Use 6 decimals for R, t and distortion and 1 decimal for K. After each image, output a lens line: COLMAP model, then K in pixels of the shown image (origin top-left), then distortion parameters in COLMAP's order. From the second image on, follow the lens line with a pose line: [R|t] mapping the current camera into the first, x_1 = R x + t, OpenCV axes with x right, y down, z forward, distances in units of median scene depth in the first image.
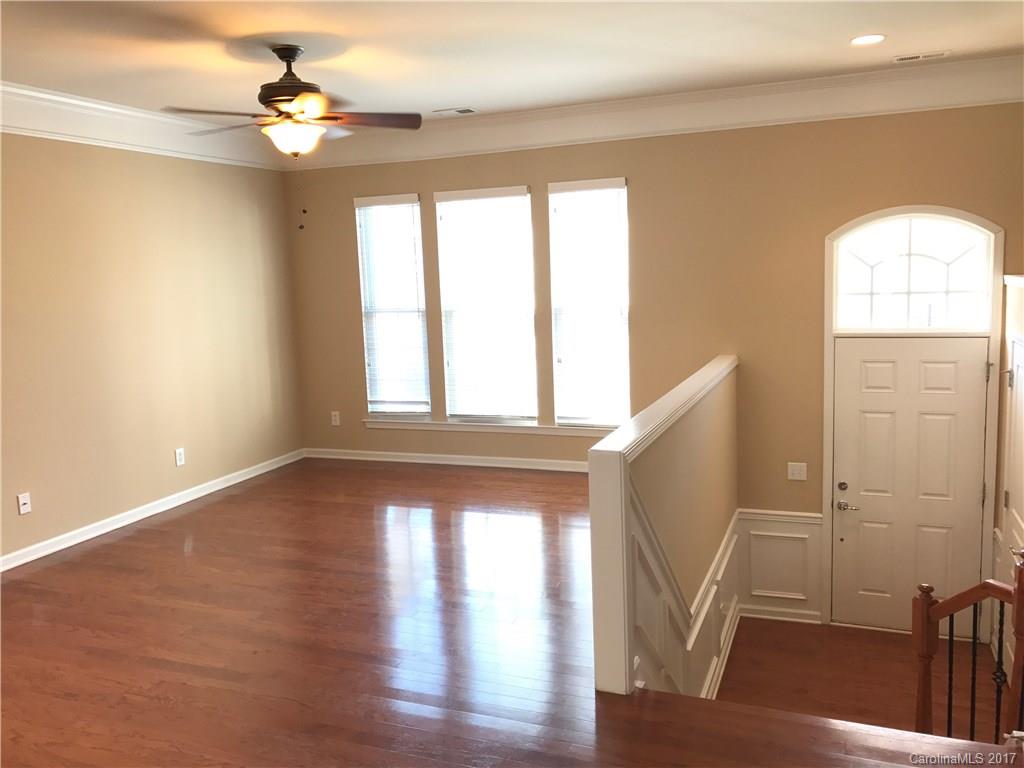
lens RADIAL K [[818.4, 0, 512.4], [0, 818.4, 365.9], [0, 0, 1]] dist [0.006282, -0.011975]
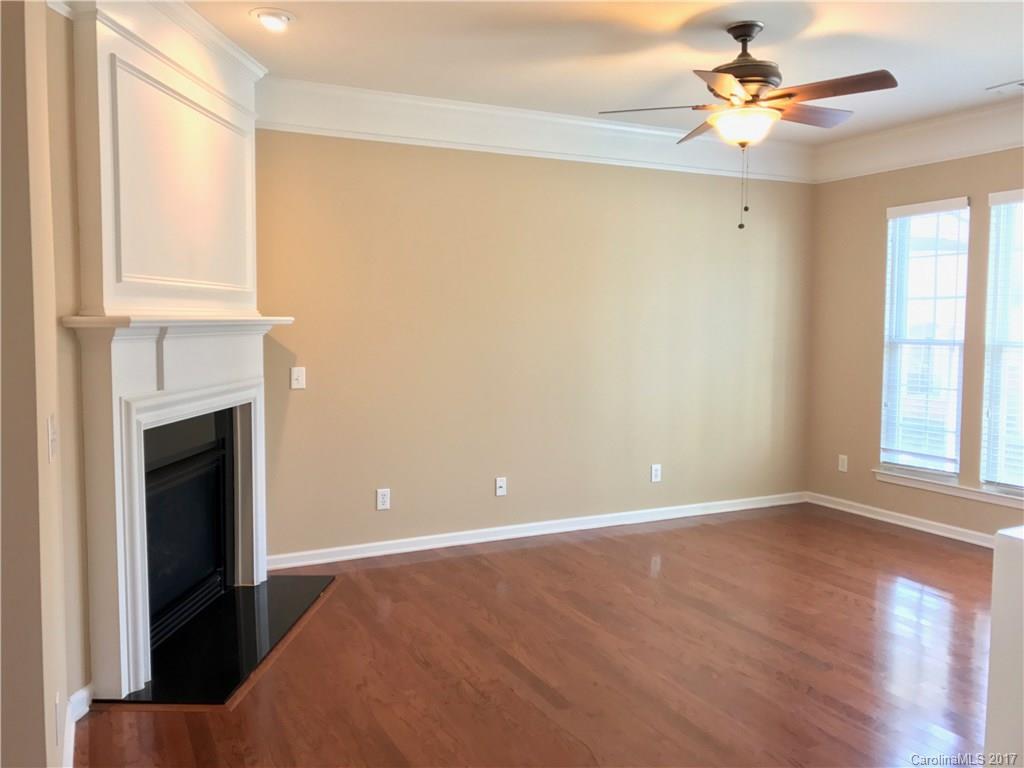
lens RADIAL K [[836.3, 0, 512.5], [0, 836.3, 358.0], [0, 0, 1]] dist [0.031034, -0.005919]
pose [[0.753314, 0.076736, -0.653169, 0.098359], [-0.114807, 0.993263, -0.015718, 0.008816], [0.647563, 0.086829, 0.757049, 0.104590]]
